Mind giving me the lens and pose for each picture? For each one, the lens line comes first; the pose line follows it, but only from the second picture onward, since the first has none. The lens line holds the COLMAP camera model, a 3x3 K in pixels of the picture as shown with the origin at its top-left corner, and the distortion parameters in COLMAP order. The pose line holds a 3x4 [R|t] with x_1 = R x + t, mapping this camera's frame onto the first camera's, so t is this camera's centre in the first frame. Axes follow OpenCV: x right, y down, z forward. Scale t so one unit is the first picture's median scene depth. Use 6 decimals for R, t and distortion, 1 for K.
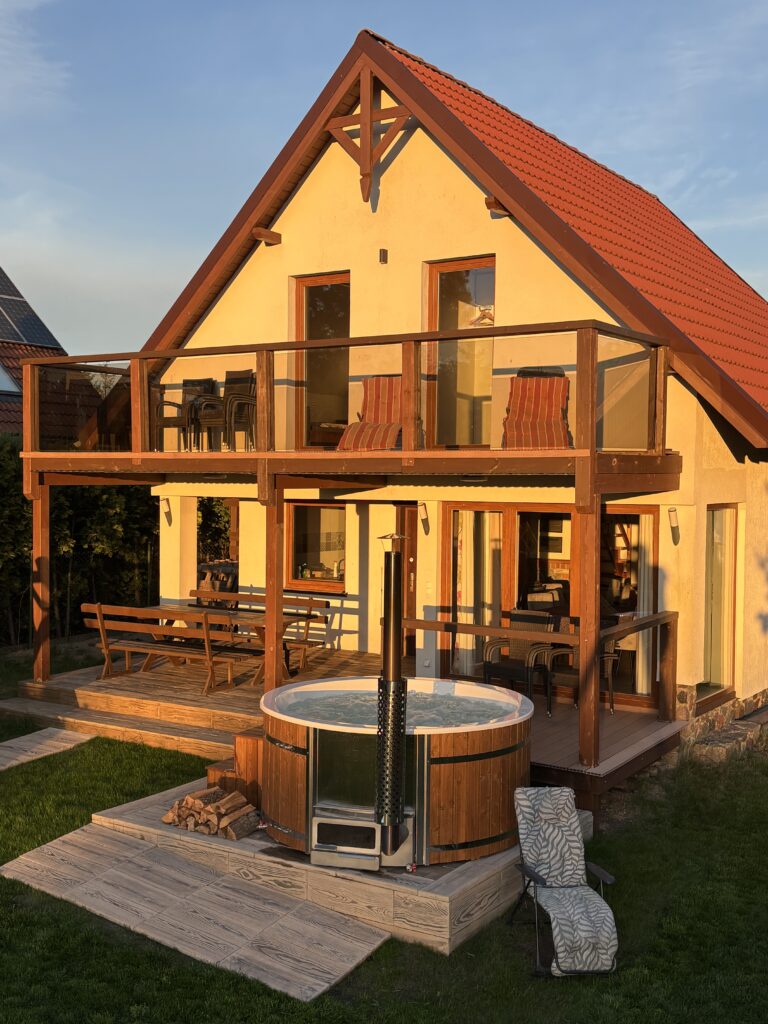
lens RADIAL K [[1163.9, 0, 378.4], [0, 1163.9, 516.1], [0, 0, 1]] dist [0.163567, -0.486991]
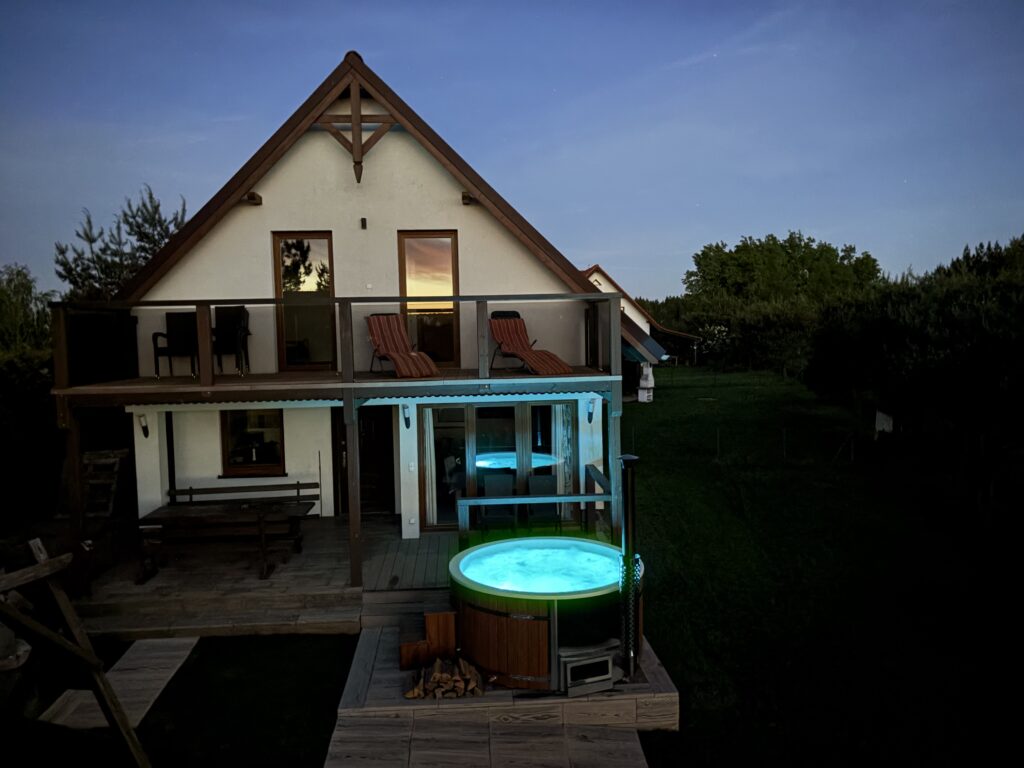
lens RADIAL K [[765.7, 0, 517.9], [0, 765.7, 382.2], [0, 0, 1]] dist [0.023787, -0.005357]
pose [[0.800825, -0.064313, 0.595435, -0.445845], [0.047715, 0.997909, 0.043609, -0.083333], [-0.596994, -0.006512, 0.802219, 0.227709]]
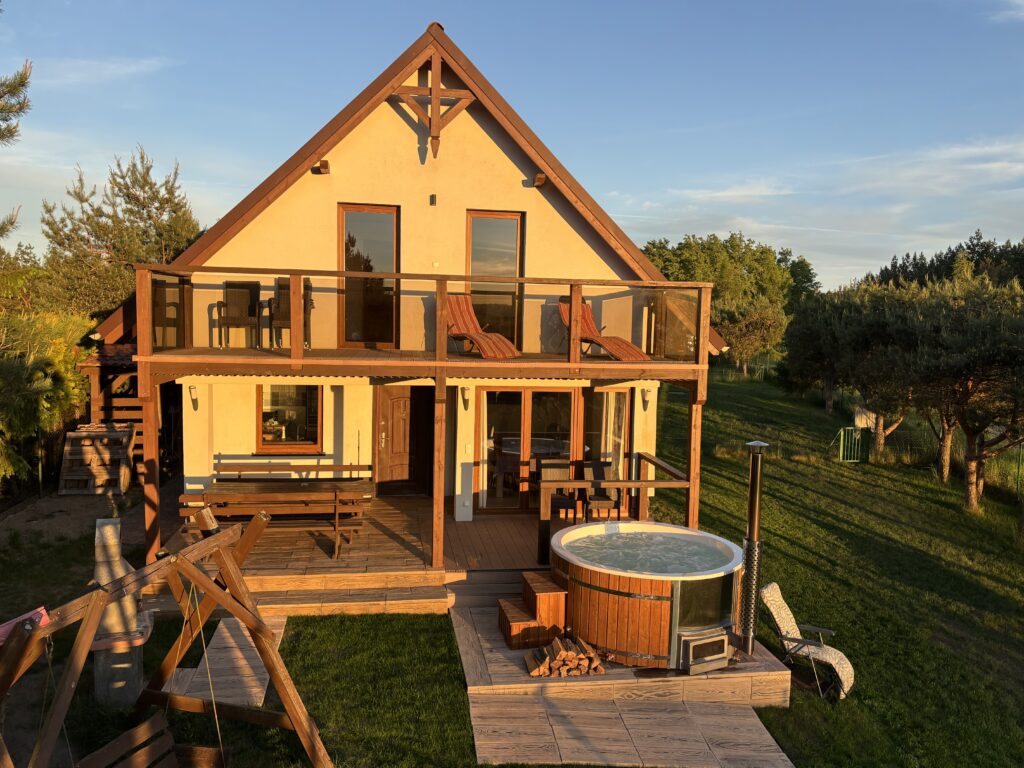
lens RADIAL K [[778.7, 0, 527.2], [0, 778.7, 381.0], [0, 0, 1]] dist [0.025901, -0.001222]
pose [[0.738416, -0.043121, 0.672965, -0.591914], [0.005562, 0.998309, 0.057864, -0.081696], [-0.674322, -0.038985, 0.737408, 0.327042]]
